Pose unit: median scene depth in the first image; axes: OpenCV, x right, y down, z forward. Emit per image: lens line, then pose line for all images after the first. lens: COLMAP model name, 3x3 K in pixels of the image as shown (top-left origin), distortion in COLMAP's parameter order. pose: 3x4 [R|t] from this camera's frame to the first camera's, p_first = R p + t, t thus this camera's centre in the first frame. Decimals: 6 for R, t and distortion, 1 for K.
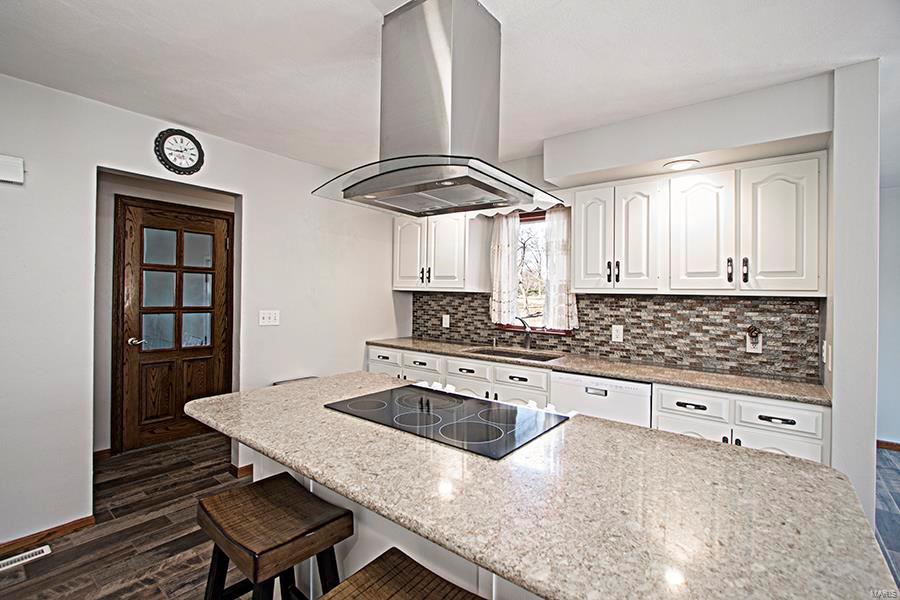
lens RADIAL K [[419.6, 0, 440.6], [0, 419.6, 297.3], [0, 0, 1]] dist [-0.014037, 0.000273]
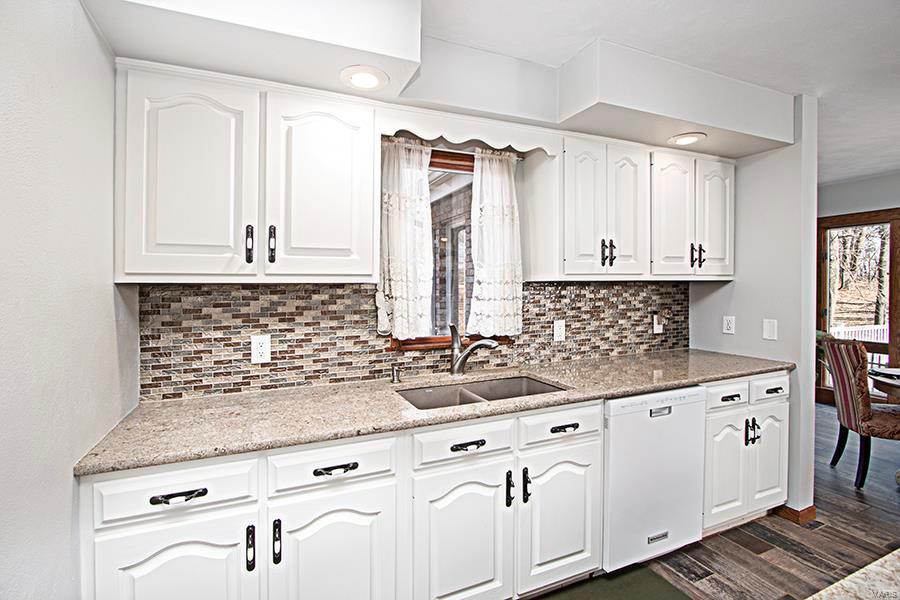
lens RADIAL K [[419.6, 0, 440.6], [0, 419.6, 297.3], [0, 0, 1]] dist [-0.014037, 0.000273]
pose [[0.465035, -0.048738, 0.883949, -0.370852], [0.026825, 0.998801, 0.040959, -0.015787], [-0.884886, 0.004664, 0.465785, 0.789387]]
